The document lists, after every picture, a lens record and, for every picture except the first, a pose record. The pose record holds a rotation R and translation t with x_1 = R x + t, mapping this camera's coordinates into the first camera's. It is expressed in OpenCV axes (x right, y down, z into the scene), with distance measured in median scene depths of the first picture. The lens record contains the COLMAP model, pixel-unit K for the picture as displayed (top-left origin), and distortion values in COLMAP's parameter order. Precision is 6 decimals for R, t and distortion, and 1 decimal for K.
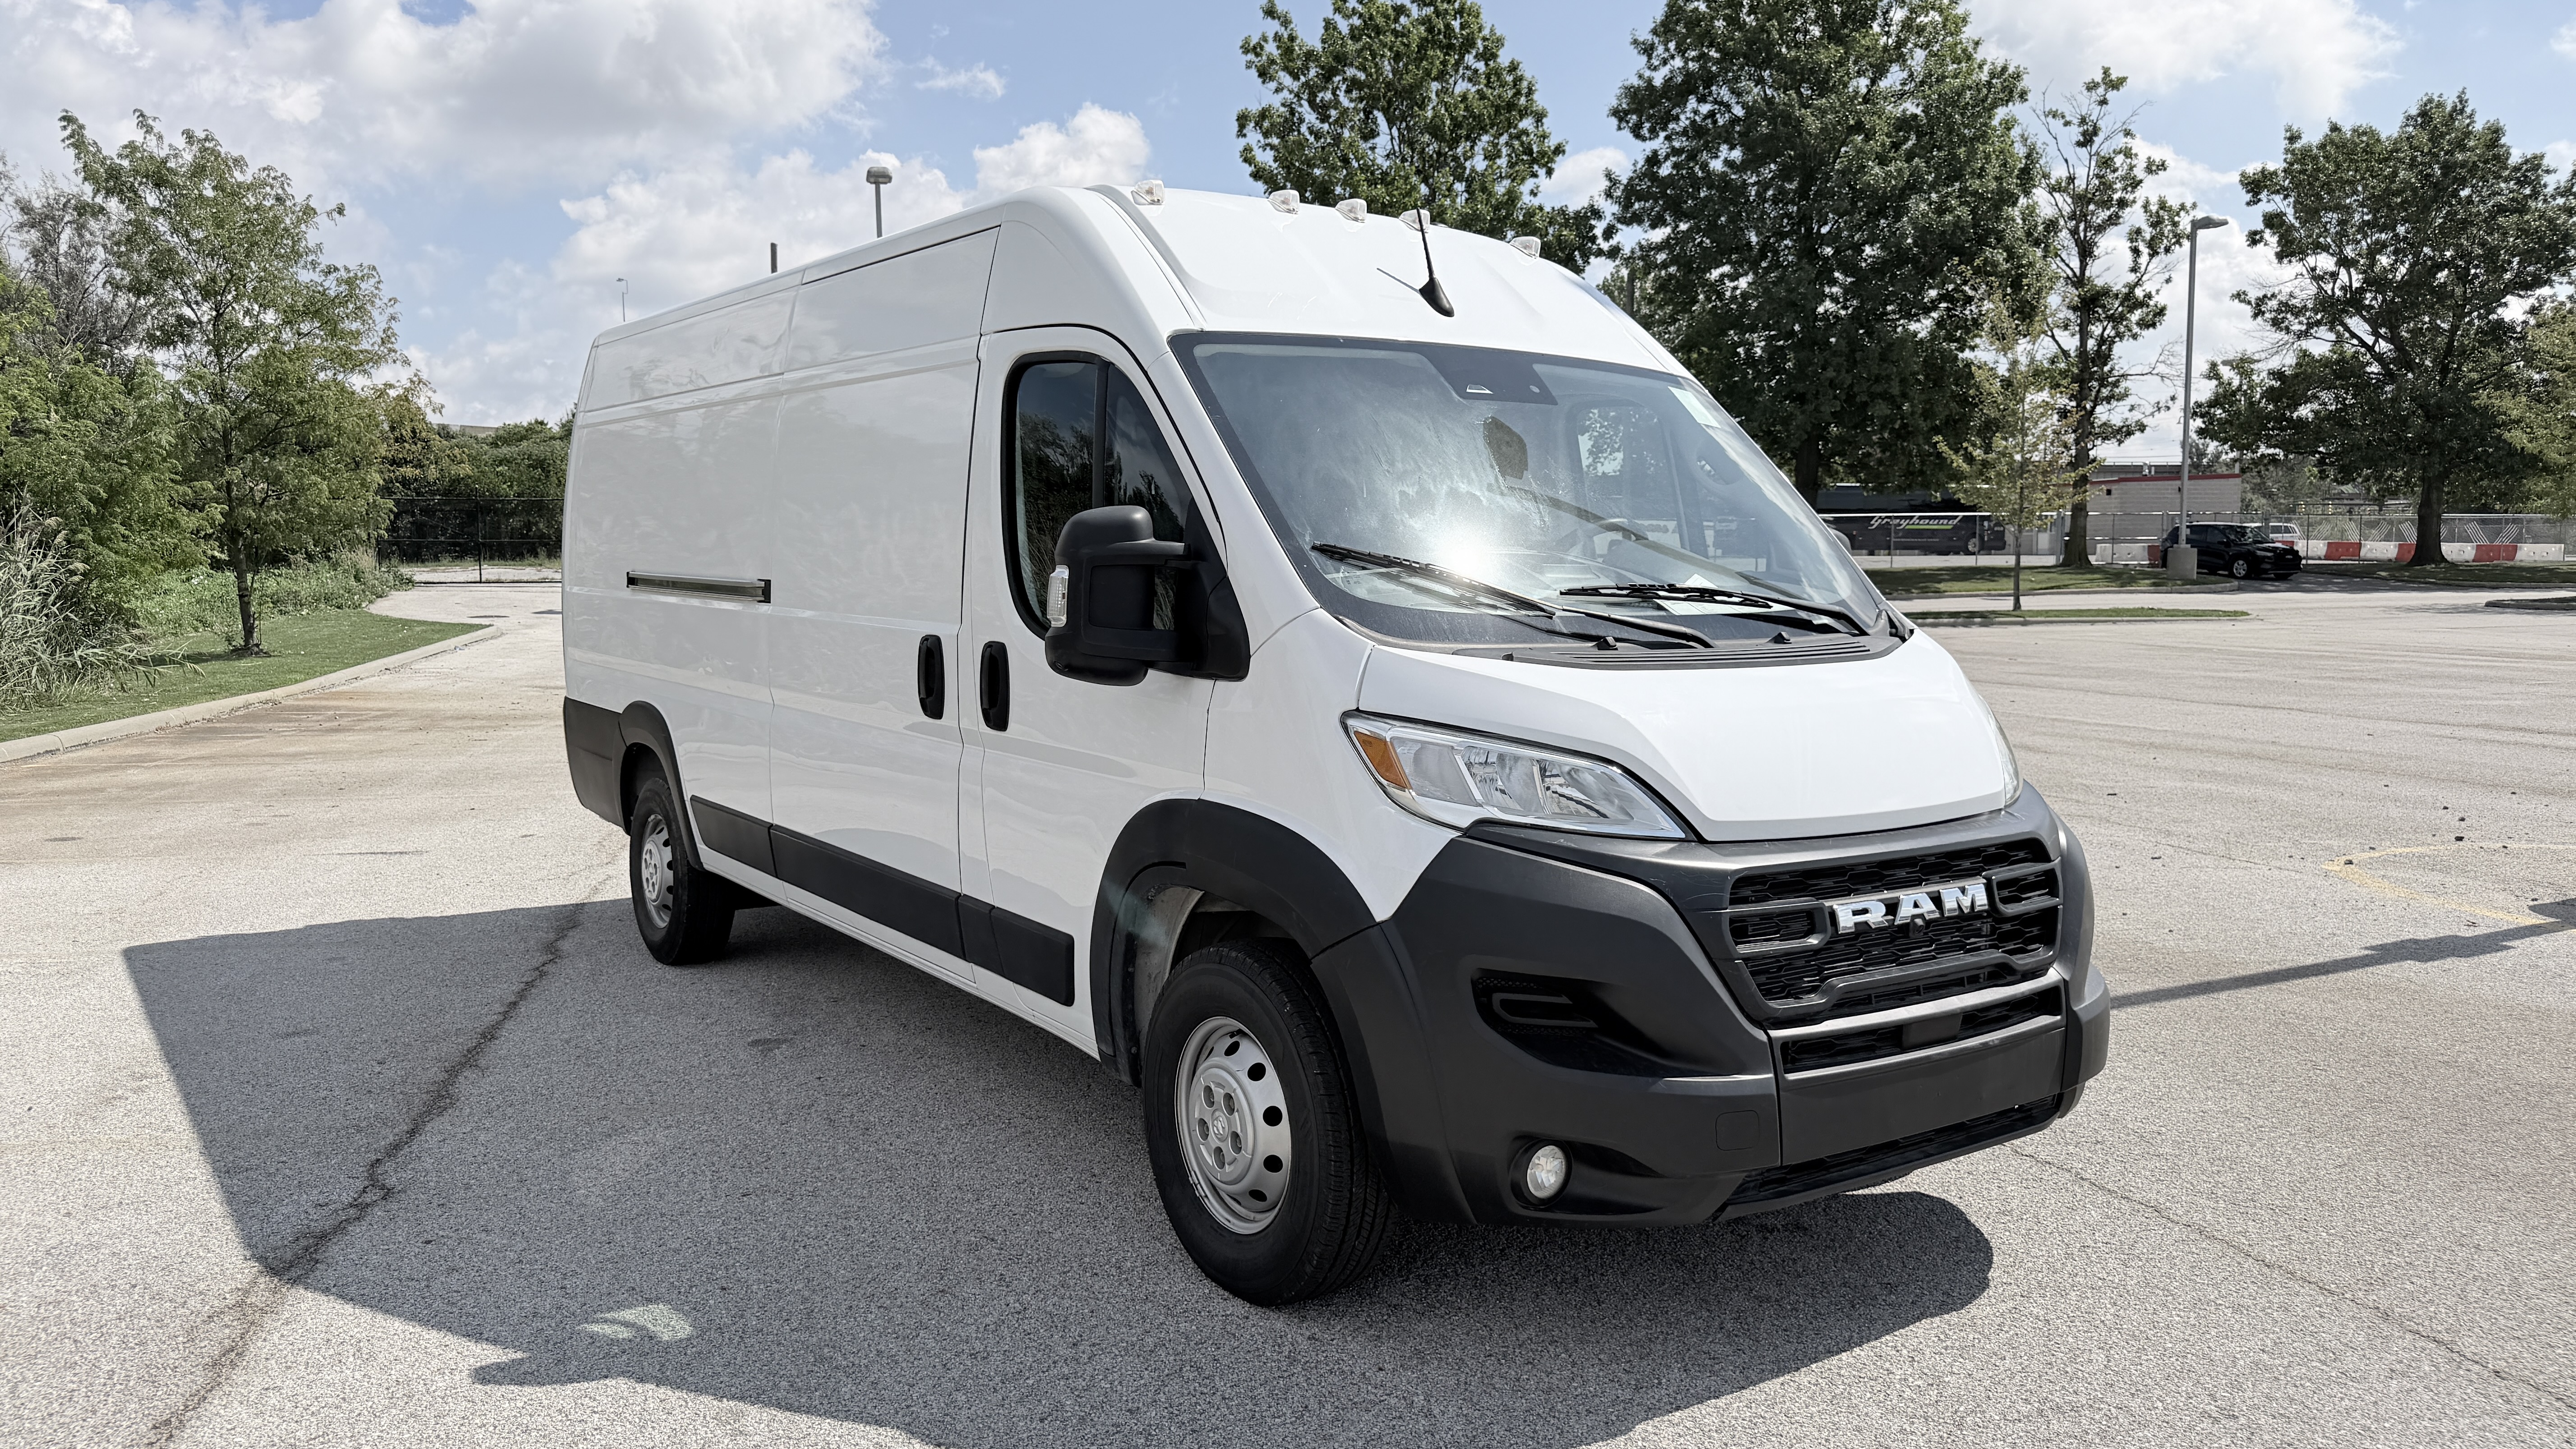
lens RADIAL K [[1859.5, 0, 1288.0], [0, 1859.5, 724.5], [0, 0, 1]] dist [0.007249, -0.006772]
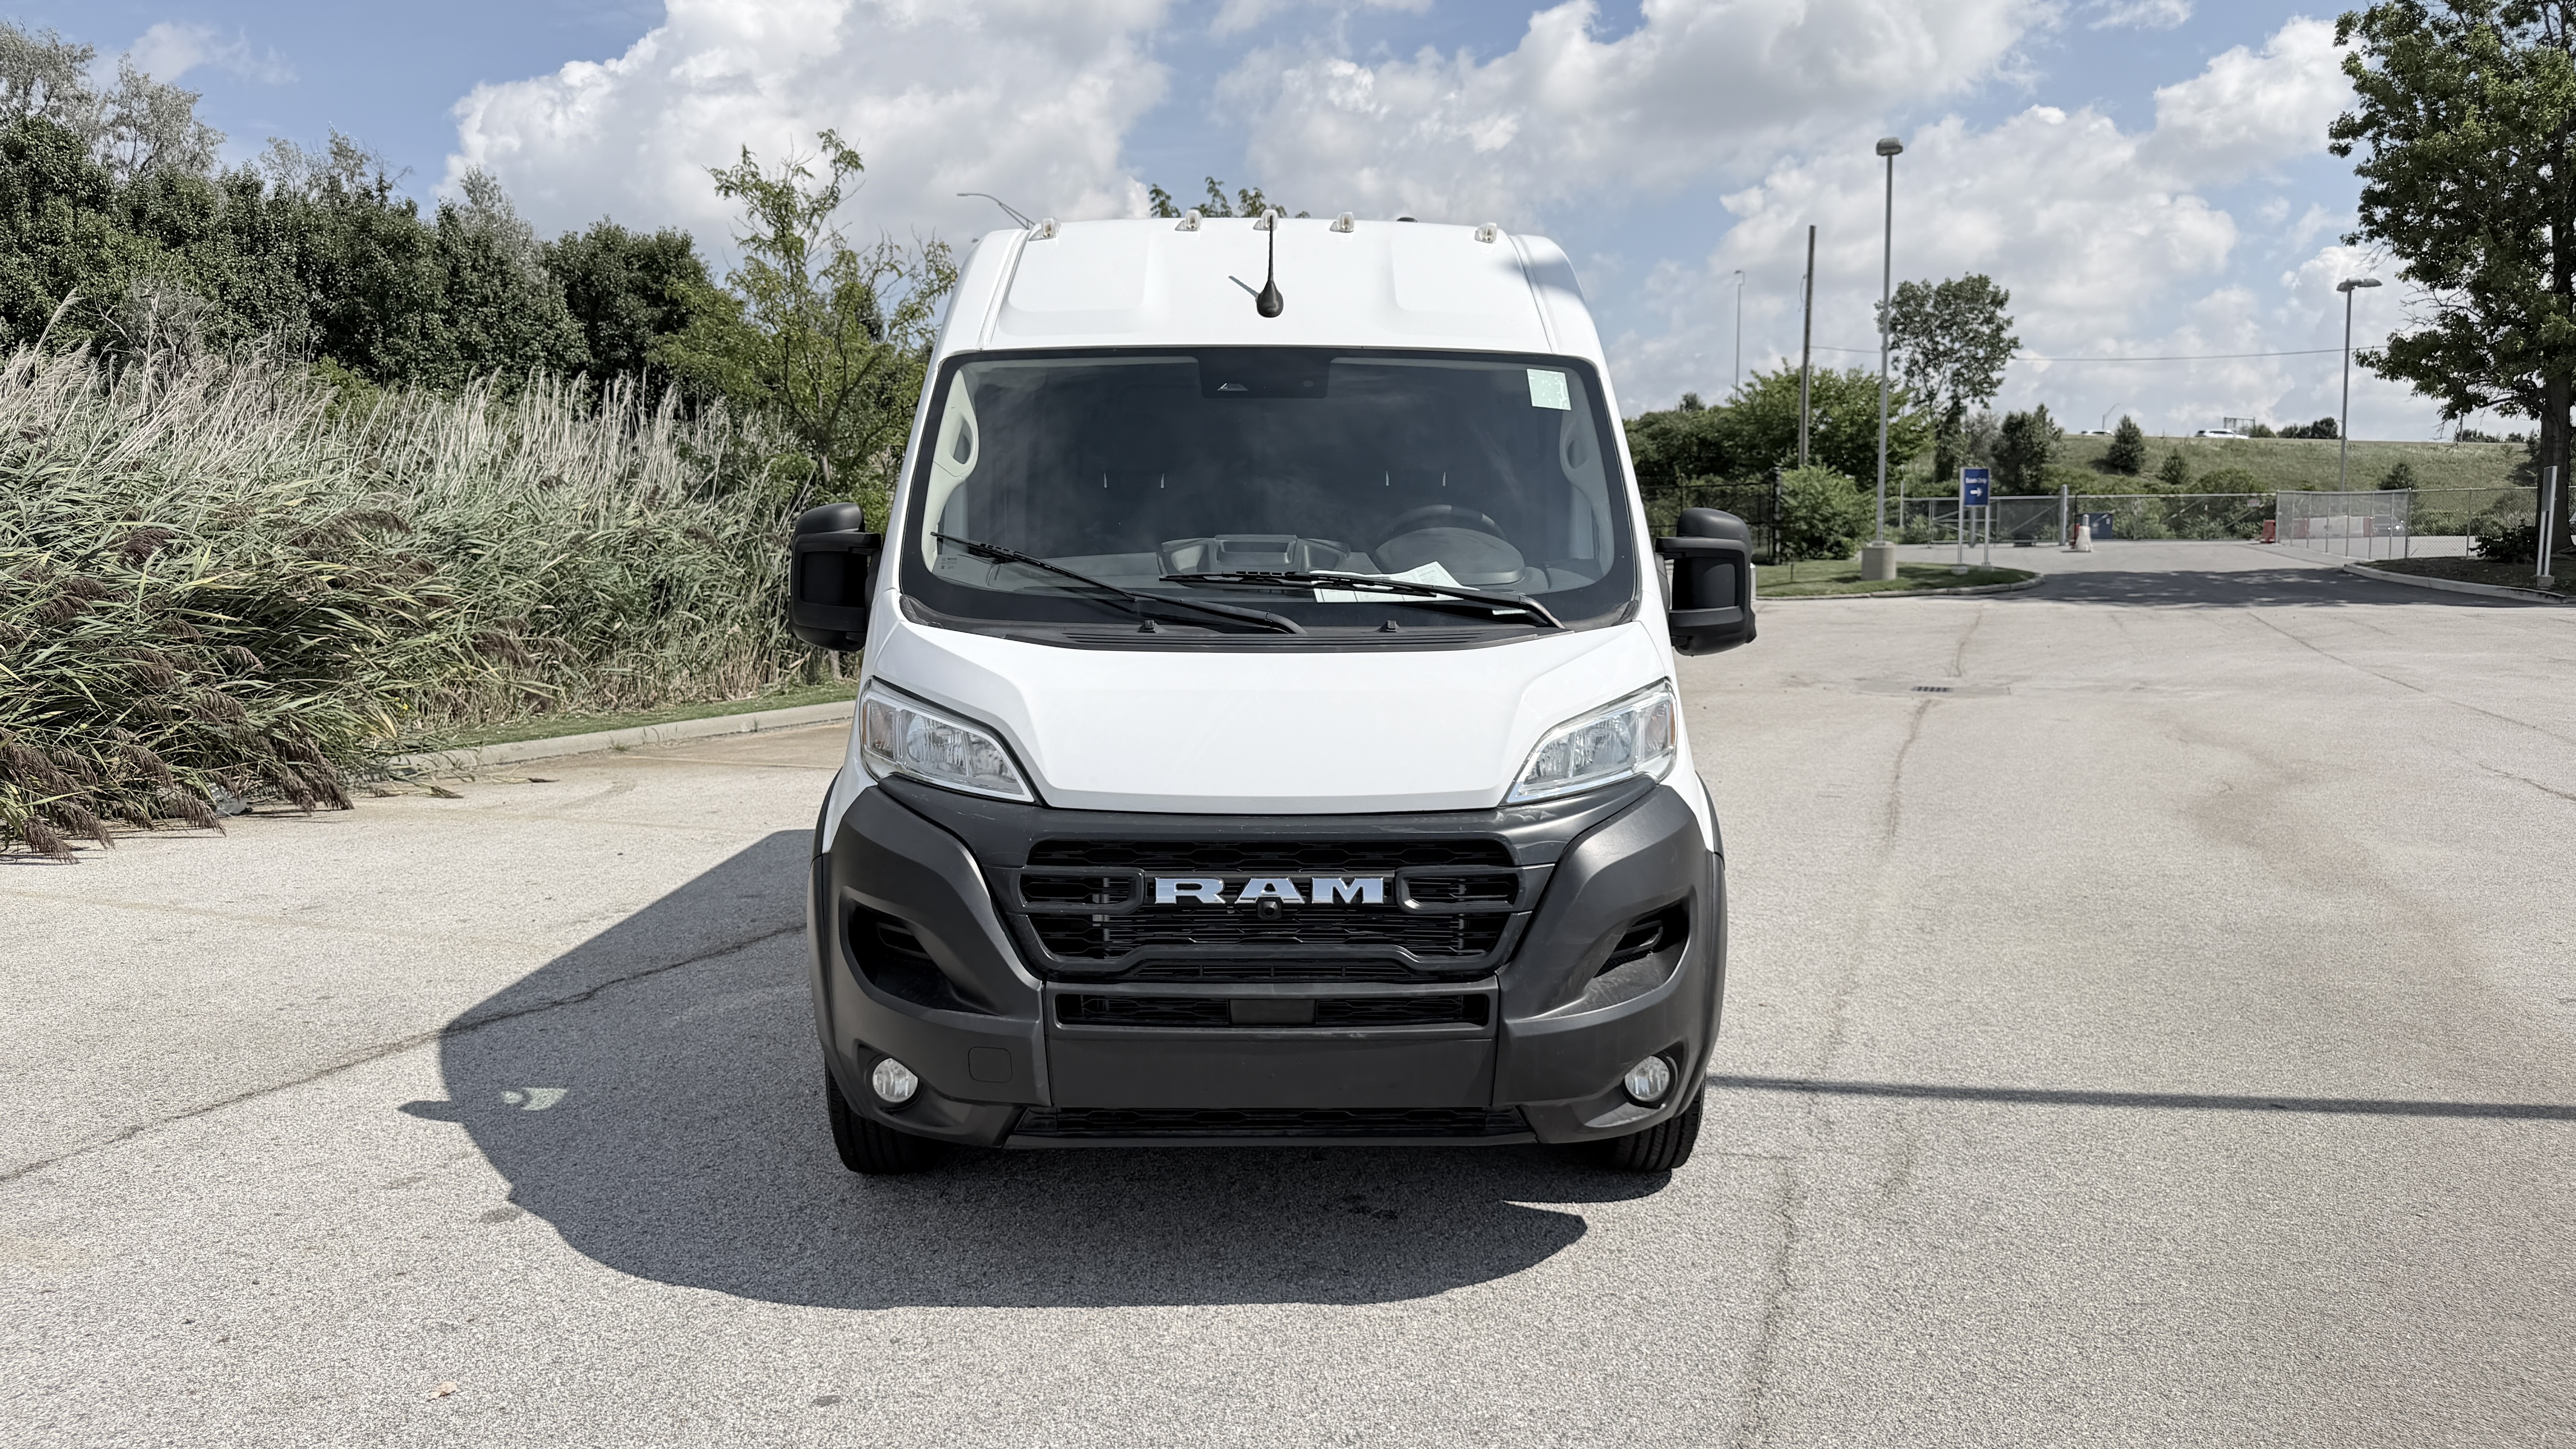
lens RADIAL K [[1833.5, 0, 1268.9], [0, 1833.5, 742.9], [0, 0, 1]] dist [0.064901, -0.080106]
pose [[0.826714, 0.057376, -0.559689, 0.763625], [-0.045847, 0.998348, 0.034624, -0.014743], [0.560751, -0.002964, 0.827979, 0.146545]]
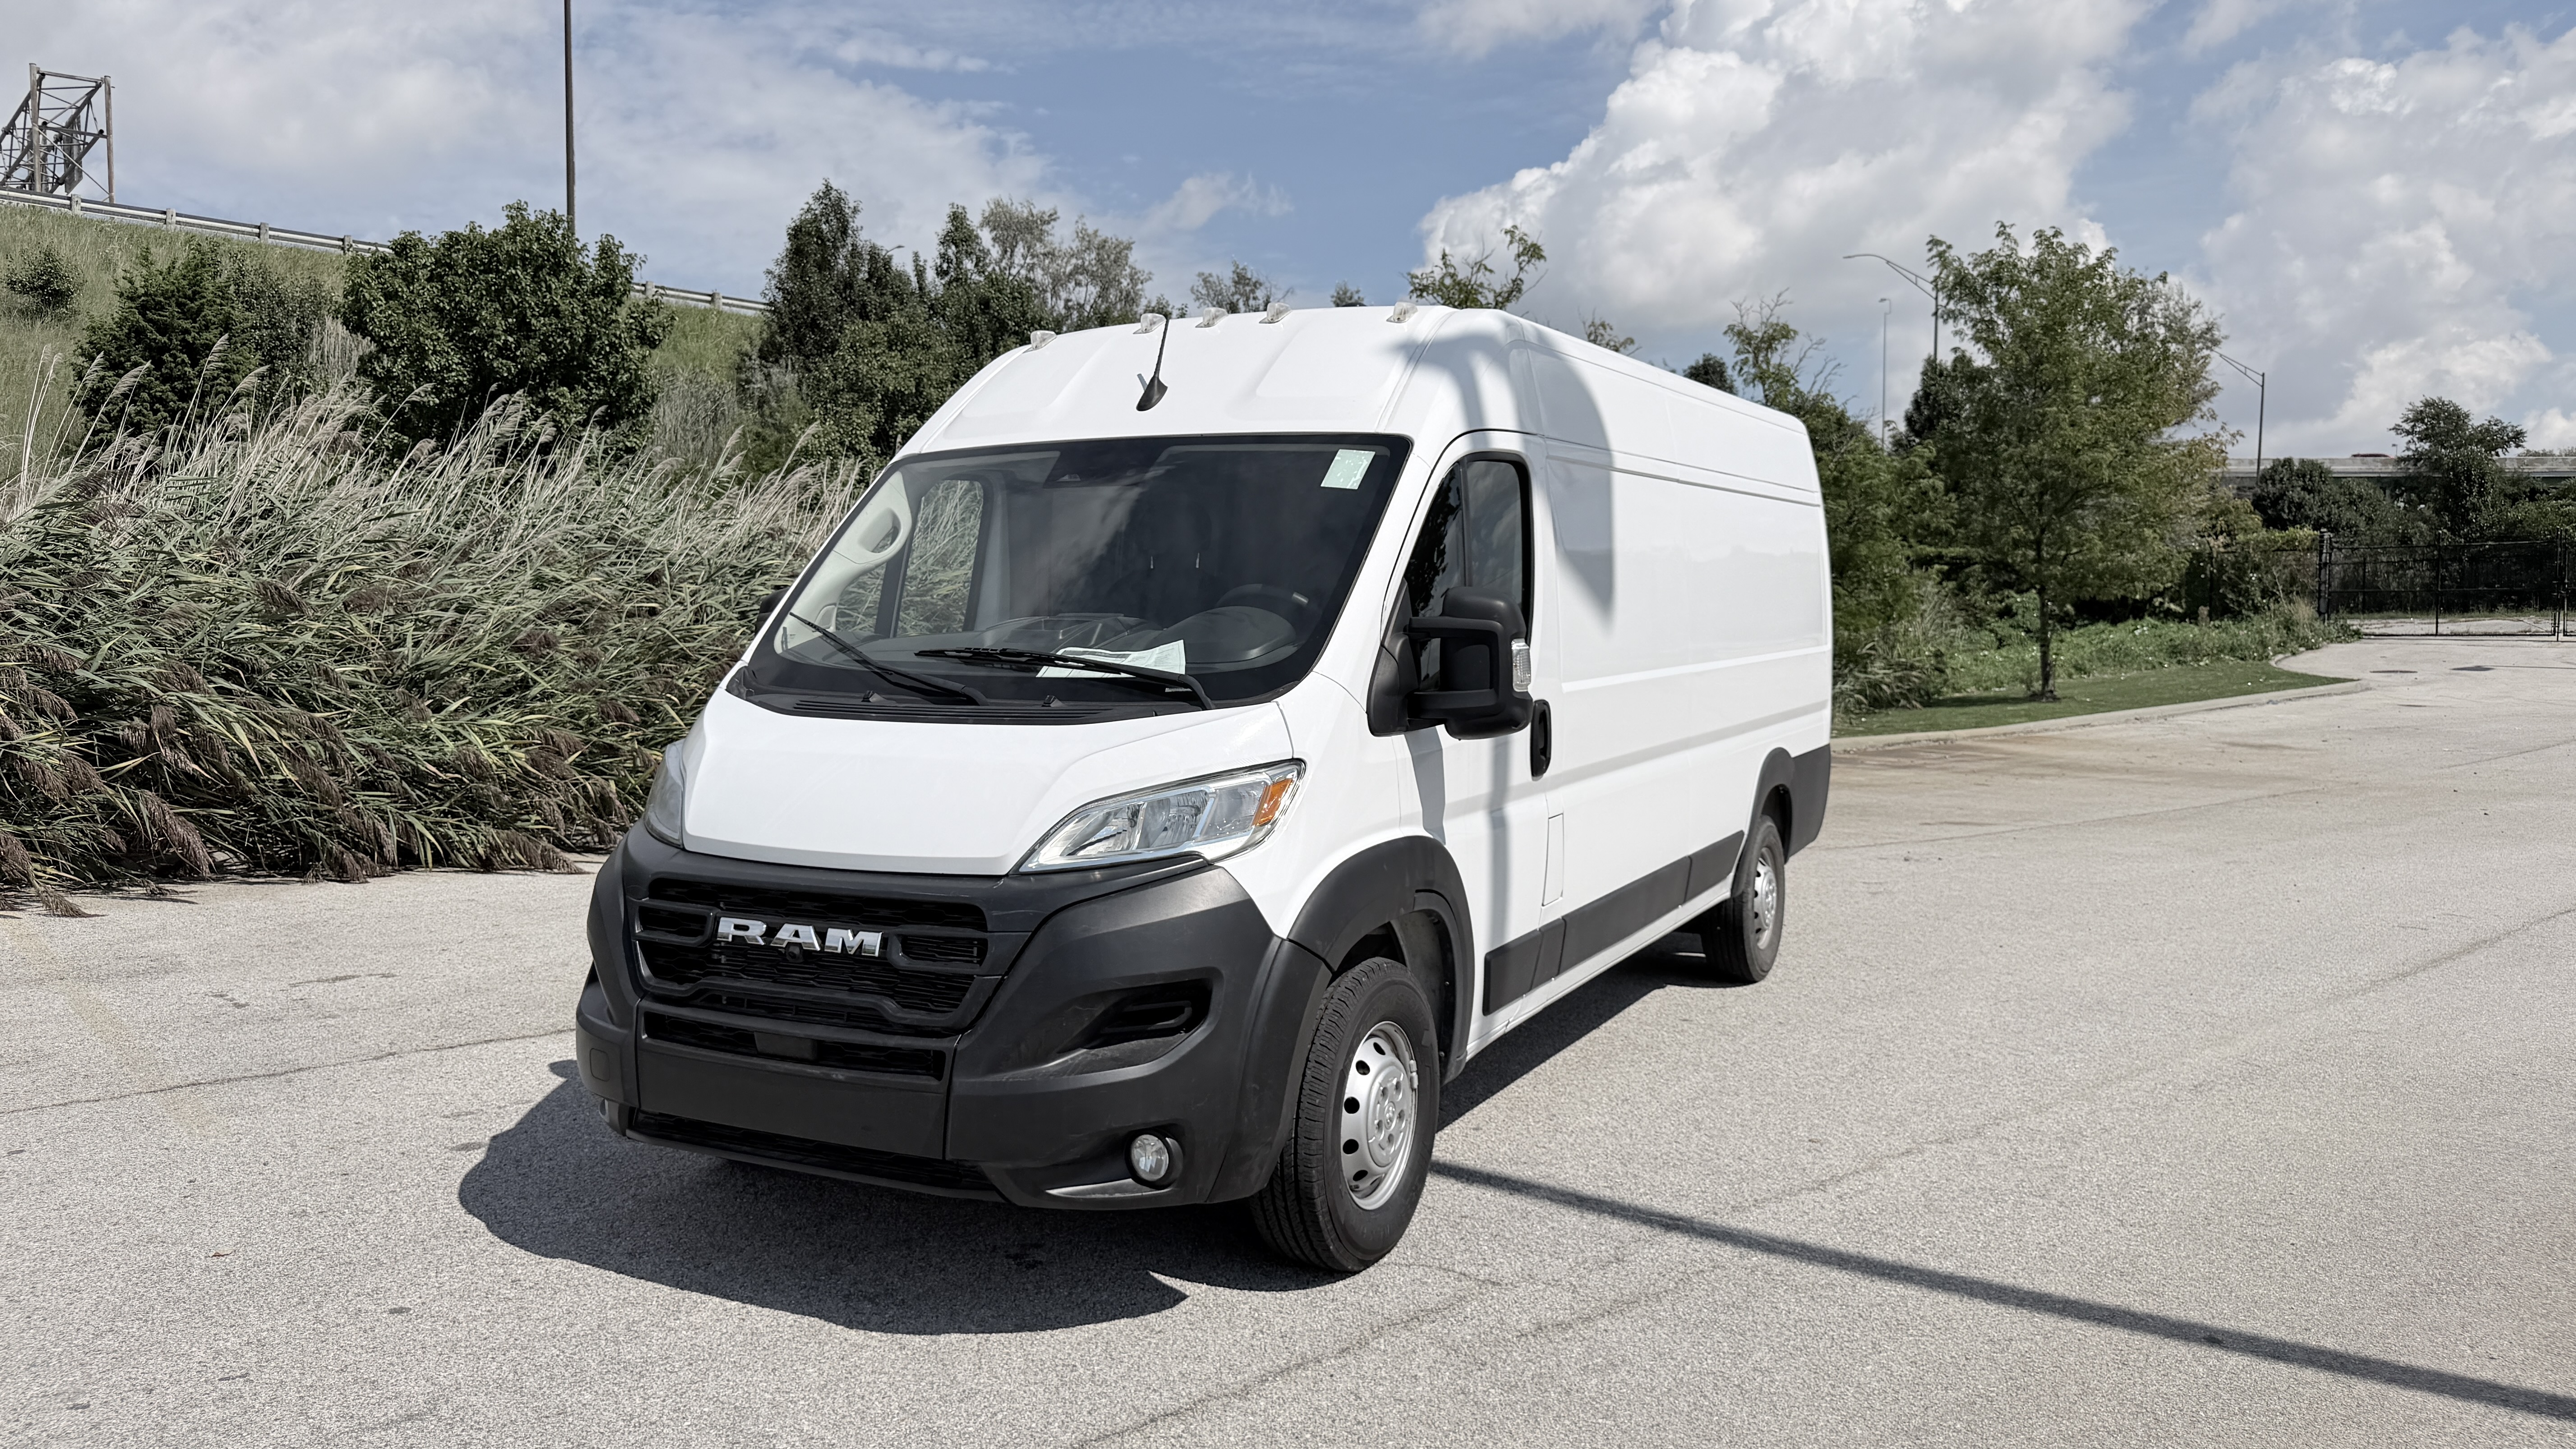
lens RADIAL K [[1859.5, 0, 1288.0], [0, 1859.5, 724.5], [0, 0, 1]] dist [0.007249, -0.006772]
pose [[0.447531, 0.048607, -0.892946, 1.257089], [-0.072432, 0.997211, 0.017981, -0.061242], [0.891330, 0.056631, 0.449804, 0.644806]]
